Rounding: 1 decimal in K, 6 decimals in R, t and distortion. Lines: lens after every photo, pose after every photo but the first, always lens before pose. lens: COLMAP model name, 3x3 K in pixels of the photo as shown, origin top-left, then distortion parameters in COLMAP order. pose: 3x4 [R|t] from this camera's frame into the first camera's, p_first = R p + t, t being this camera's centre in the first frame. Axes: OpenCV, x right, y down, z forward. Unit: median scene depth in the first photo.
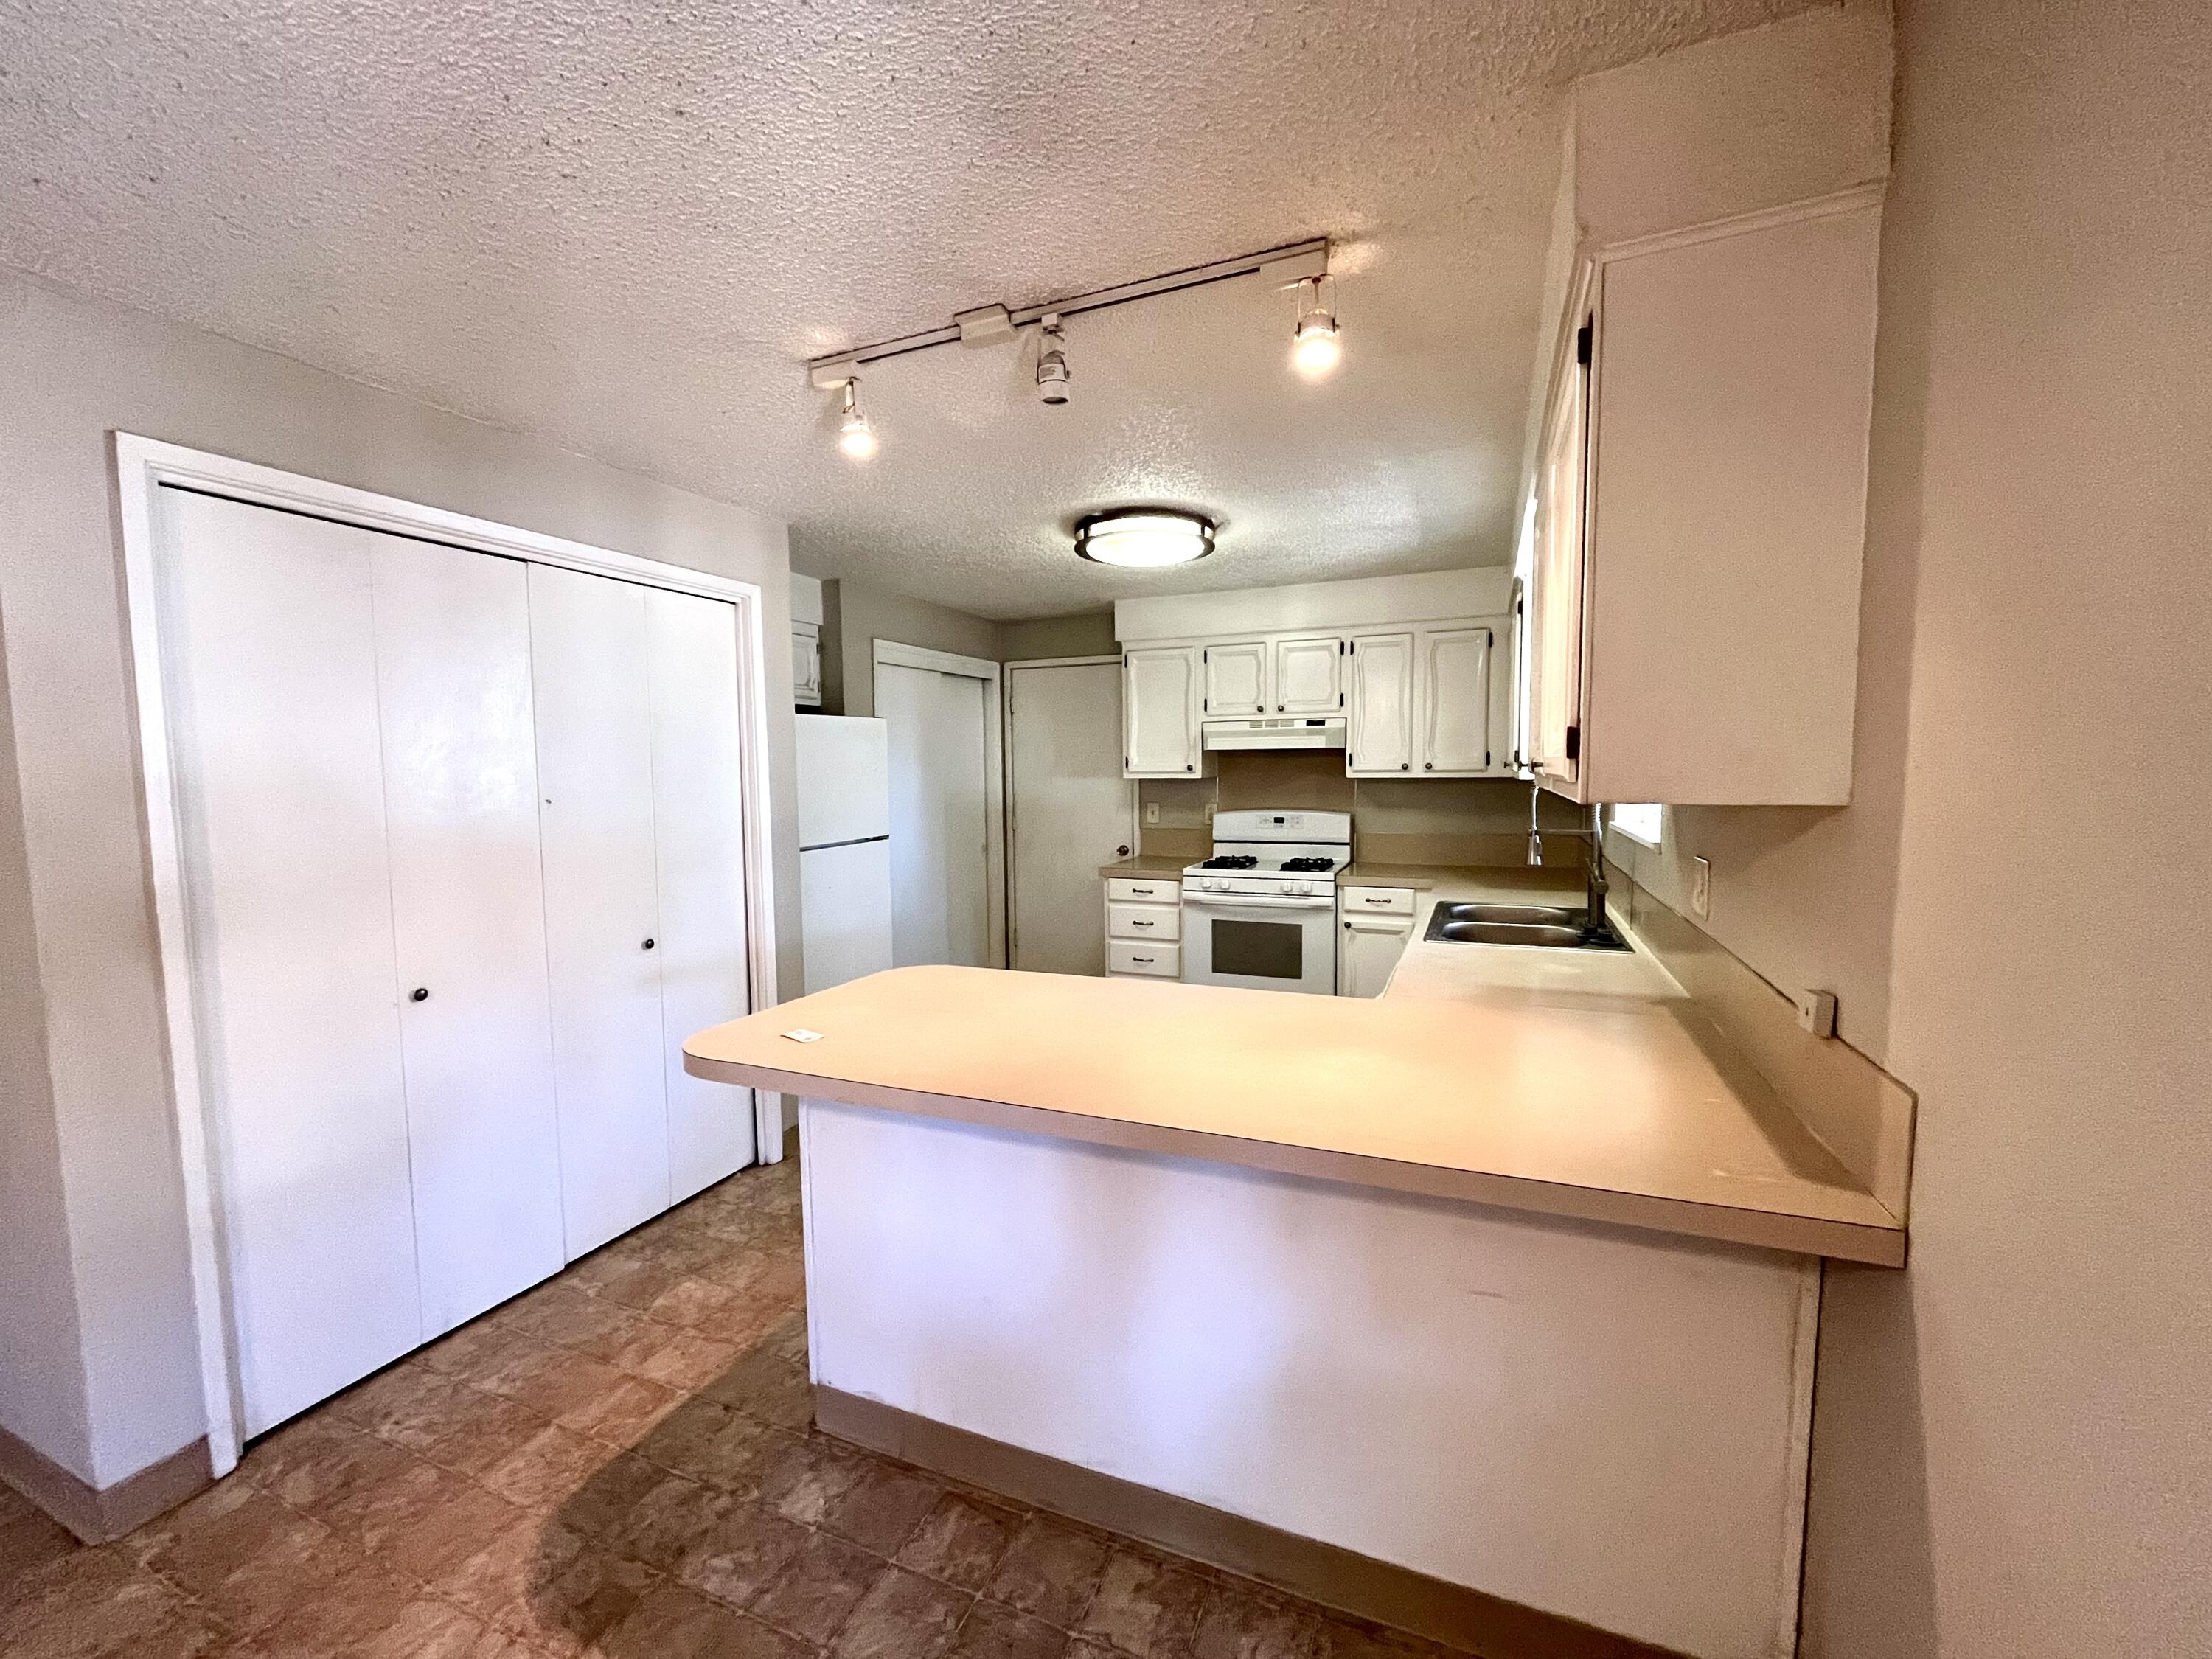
lens RADIAL K [[890.9, 0, 1100.3], [0, 890.9, 836.2], [0, 0, 1]] dist [-0.002576, 0.000290]
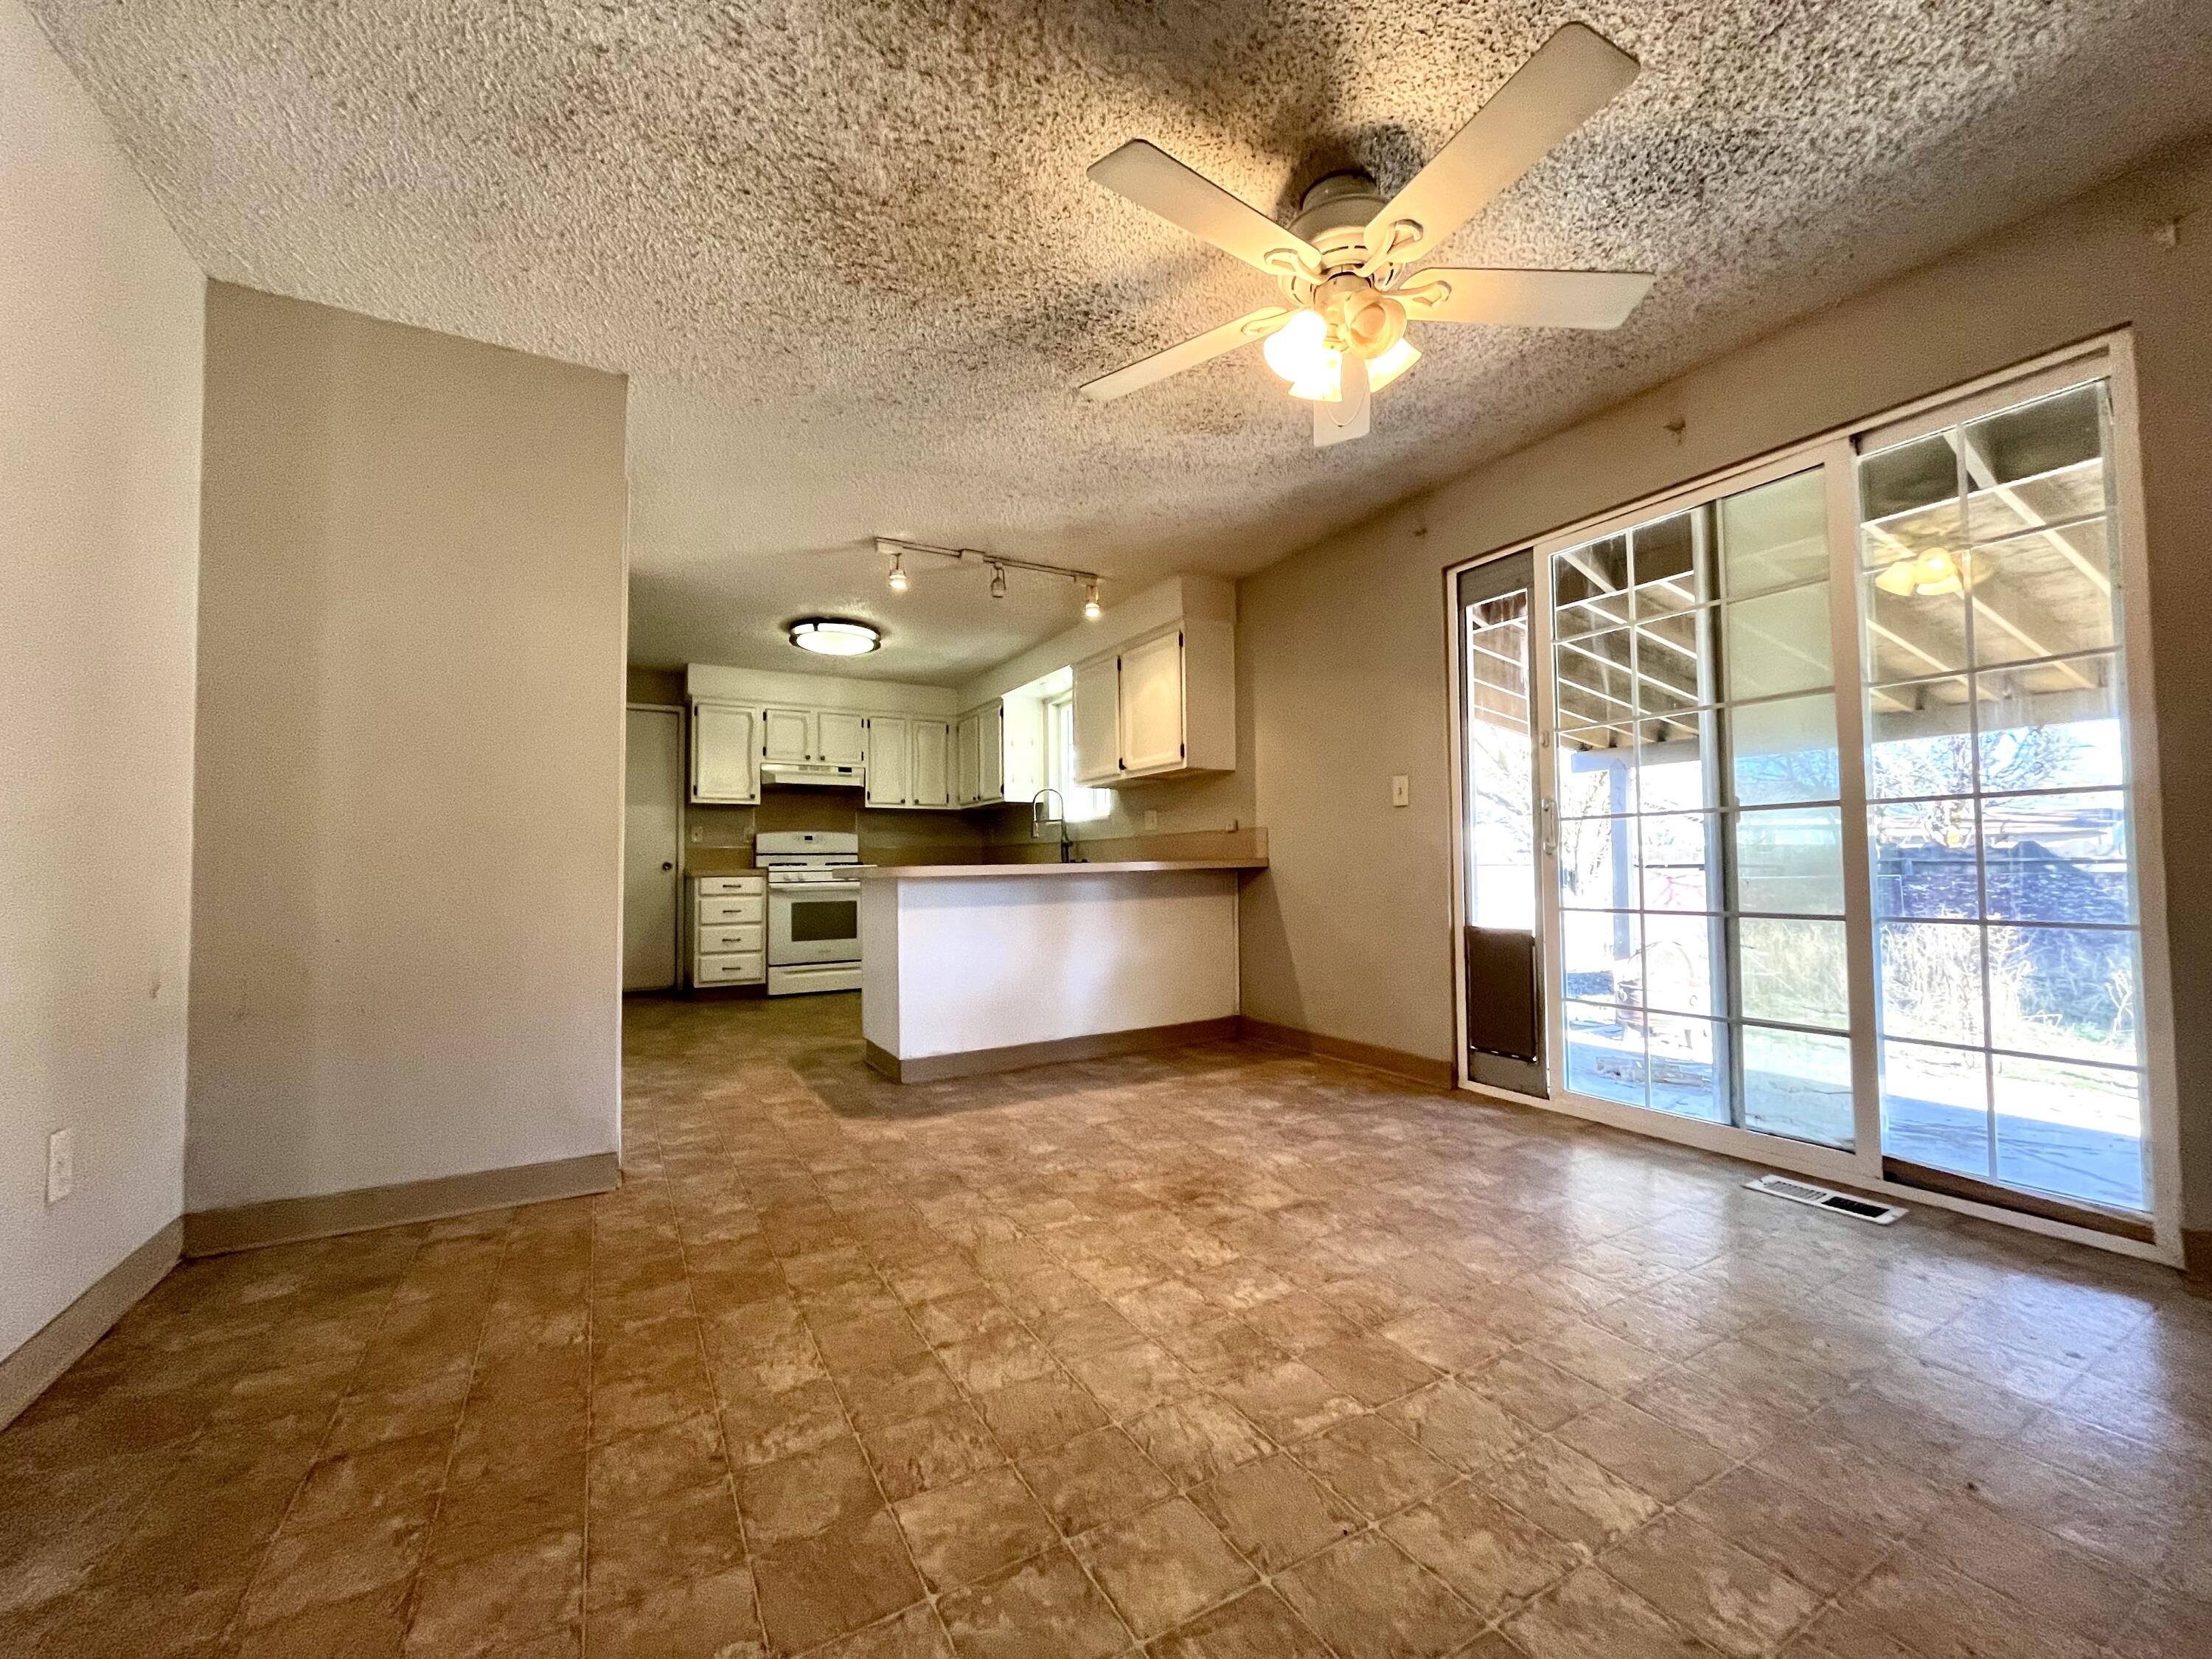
lens RADIAL K [[890.9, 0, 1100.3], [0, 890.9, 836.2], [0, 0, 1]] dist [-0.002576, 0.000290]
pose [[0.609096, 0.033742, 0.792379, -1.098427], [0.064526, 0.993674, -0.091915, 0.239621], [-0.790467, 0.107114, 0.603065, -0.363535]]
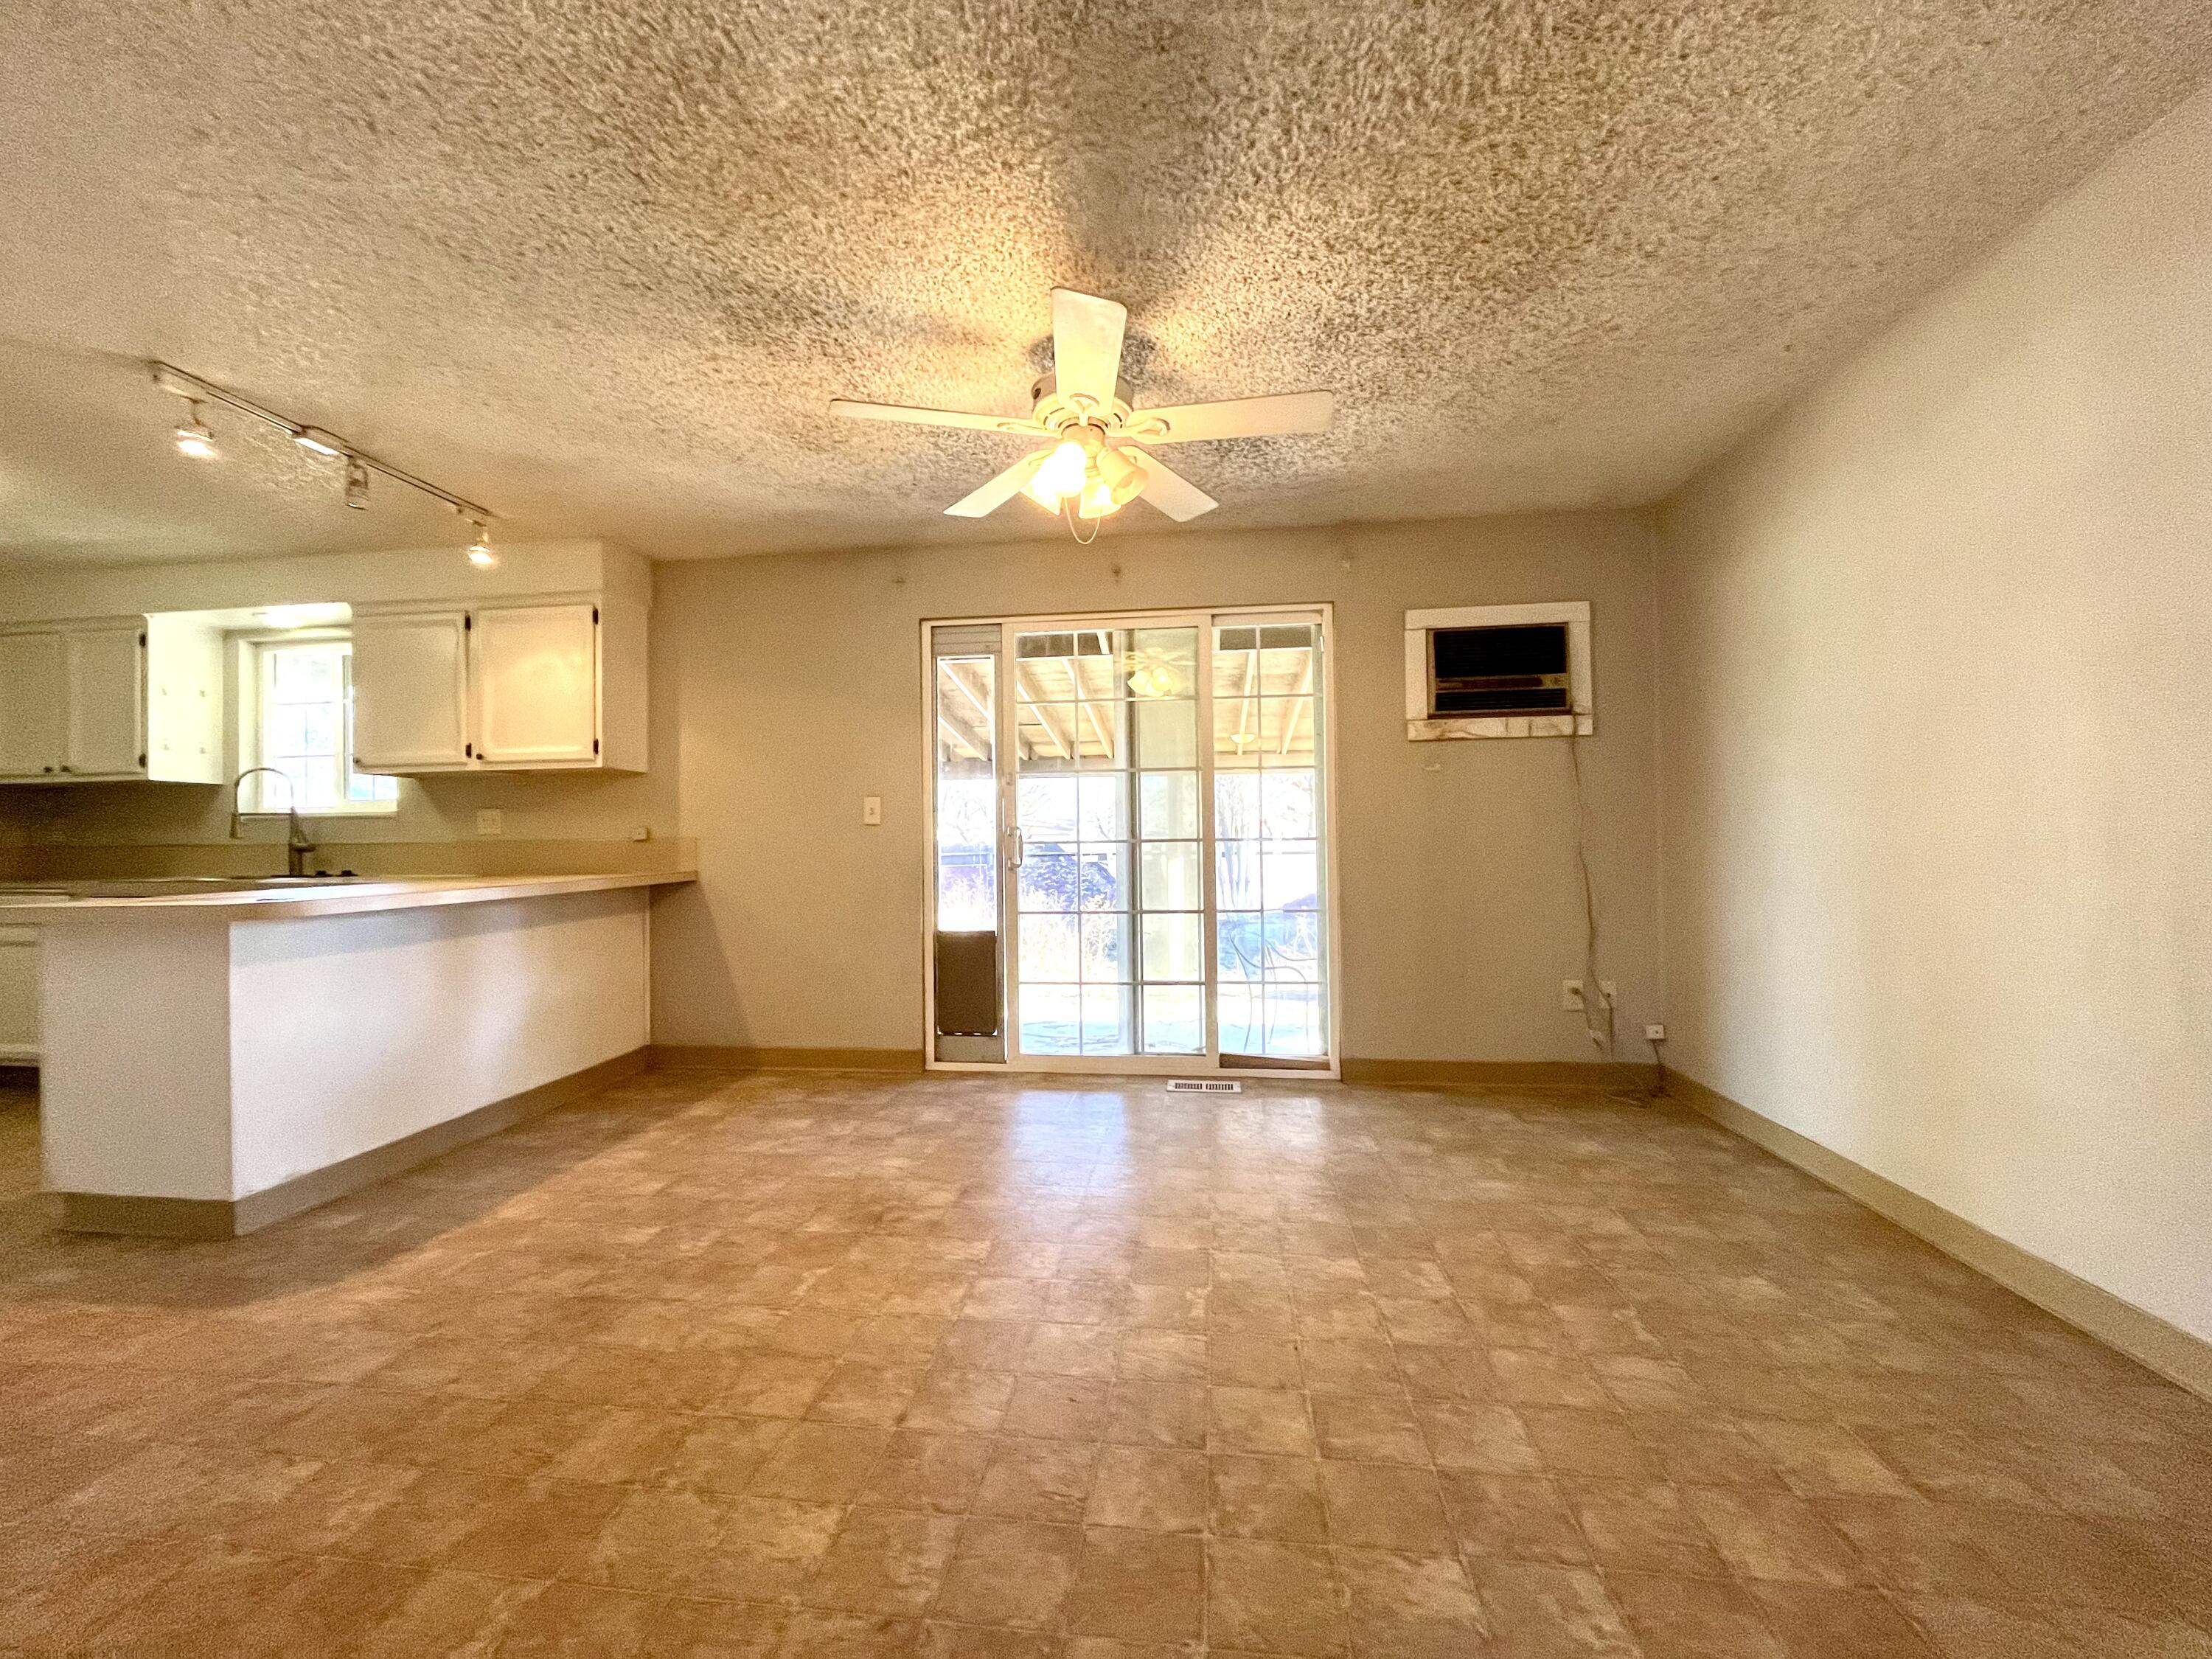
lens RADIAL K [[890.9, 0, 1100.3], [0, 890.9, 836.2], [0, 0, 1]] dist [-0.002576, 0.000290]
pose [[-0.273144, 0.024550, 0.961660, -1.270776], [0.088303, 0.996094, -0.000348, 0.155706], [-0.957912, 0.084823, -0.274245, 0.111110]]
